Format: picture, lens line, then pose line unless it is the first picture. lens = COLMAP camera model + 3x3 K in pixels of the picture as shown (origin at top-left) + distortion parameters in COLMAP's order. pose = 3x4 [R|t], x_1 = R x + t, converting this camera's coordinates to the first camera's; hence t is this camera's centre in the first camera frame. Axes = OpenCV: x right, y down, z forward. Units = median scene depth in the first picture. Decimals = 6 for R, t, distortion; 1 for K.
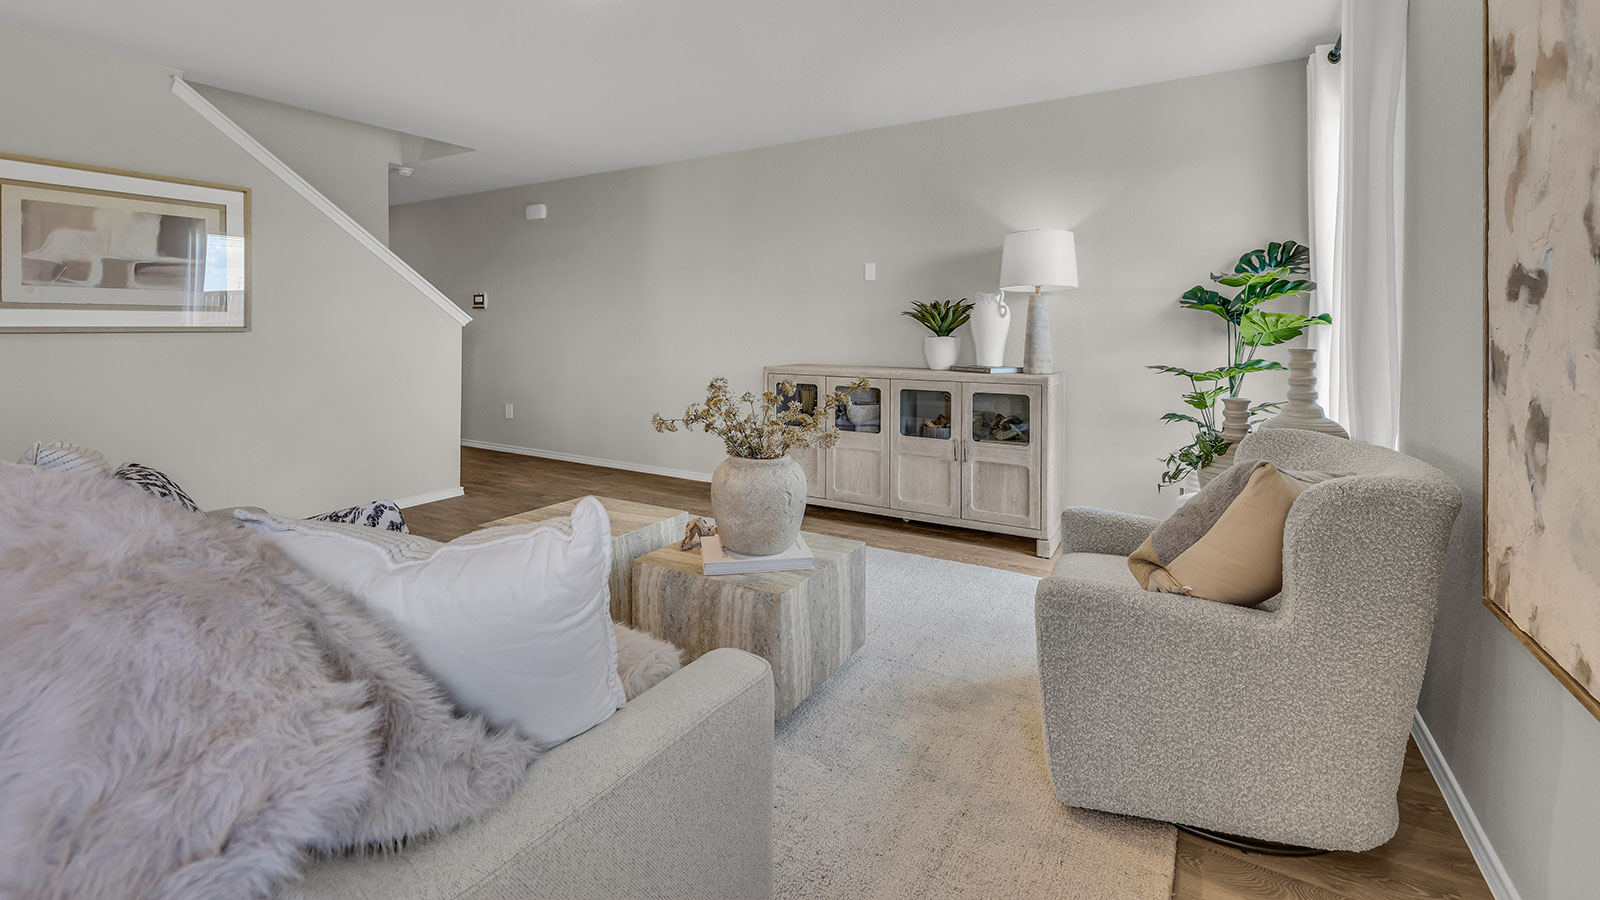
lens RADIAL K [[687.8, 0, 778.7], [0, 687.8, 339.9], [0, 0, 1]] dist [0.005739, 0.000614]
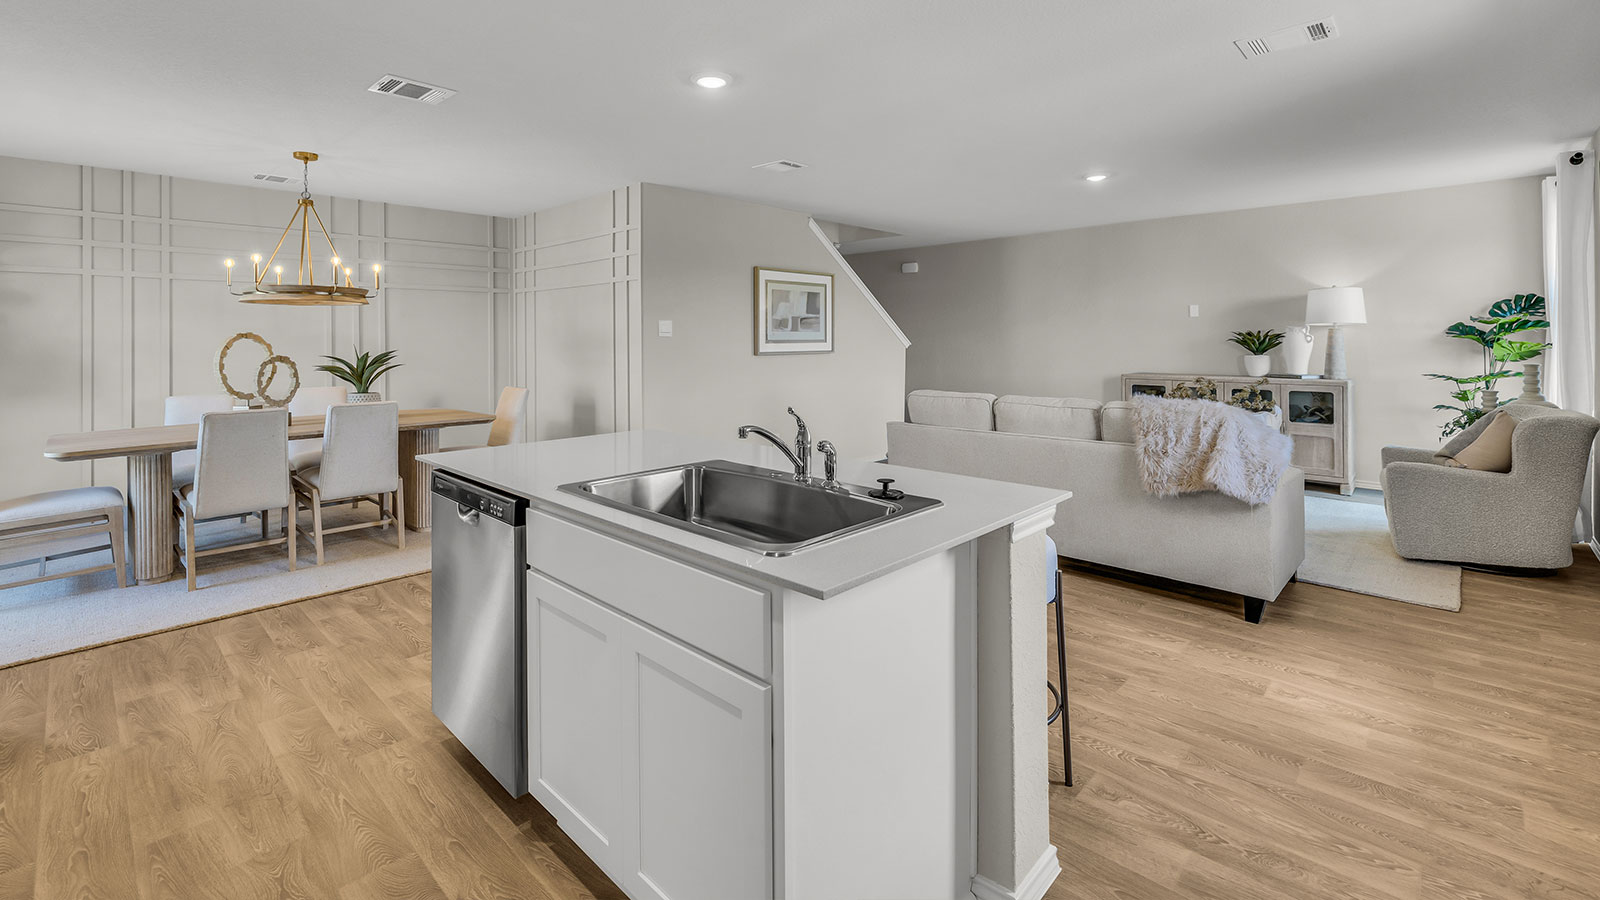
lens RADIAL K [[687.8, 0, 778.7], [0, 687.8, 339.9], [0, 0, 1]] dist [0.005739, 0.000614]
pose [[0.976199, -0.005859, -0.216799, -0.576431], [0.002504, 0.999873, -0.015747, -0.020071], [0.216864, 0.014829, 0.976089, -0.890888]]
